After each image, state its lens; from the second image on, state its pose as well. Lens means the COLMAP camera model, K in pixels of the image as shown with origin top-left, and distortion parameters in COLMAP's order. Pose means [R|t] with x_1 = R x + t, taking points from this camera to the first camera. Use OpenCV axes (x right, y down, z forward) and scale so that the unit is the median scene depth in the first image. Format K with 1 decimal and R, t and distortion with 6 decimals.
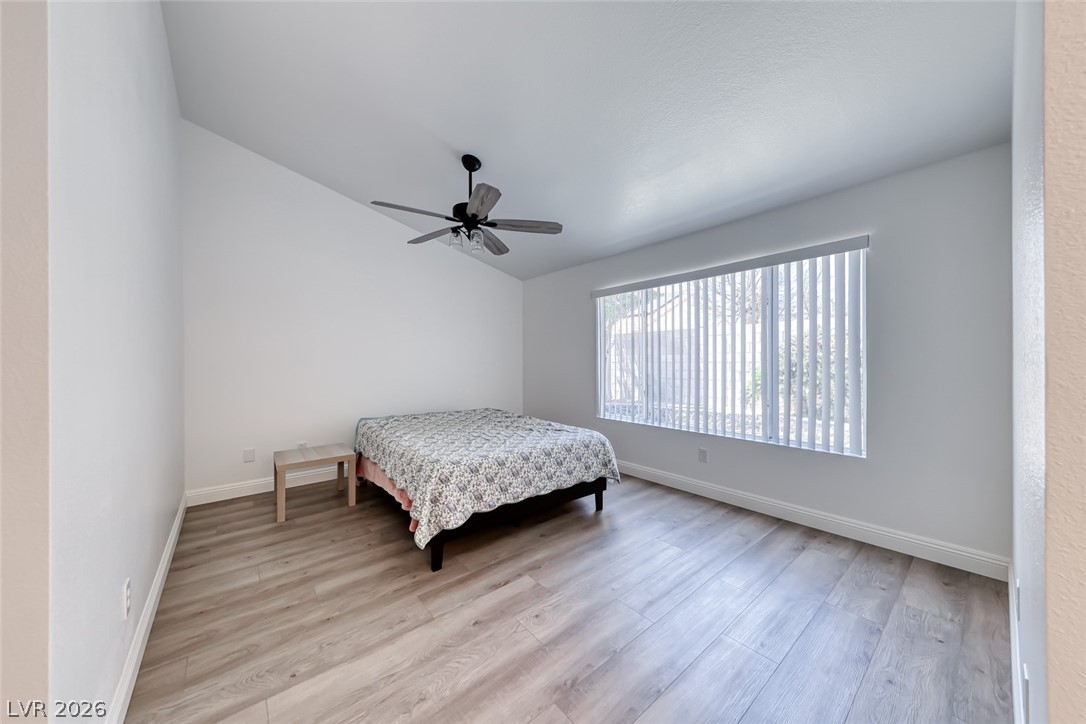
lens RADIAL K [[373.5, 0, 541.6], [0, 373.5, 363.1], [0, 0, 1]] dist [0.000993, -0.001569]
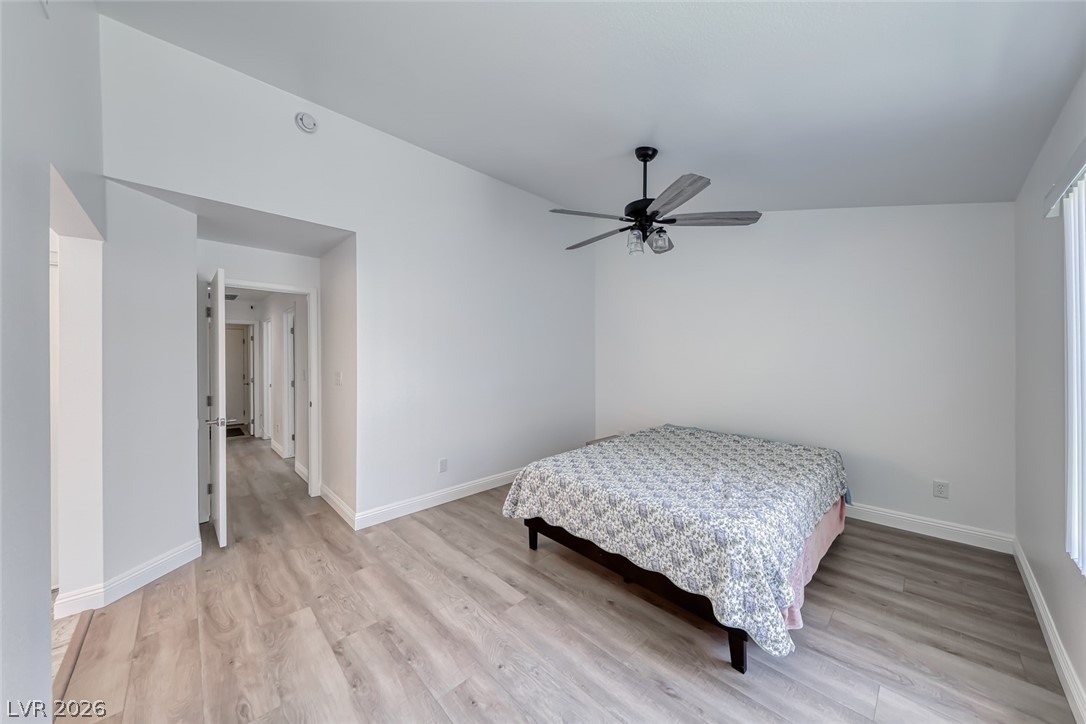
lens RADIAL K [[373.5, 0, 538.8], [0, 373.5, 358.8], [0, 0, 1]] dist [0.000993, -0.001569]
pose [[0.048452, 0.004522, -0.998815, 0.881848], [0.001894, 0.999988, 0.004619, -0.068095], [0.998824, -0.002115, 0.048443, 0.908404]]
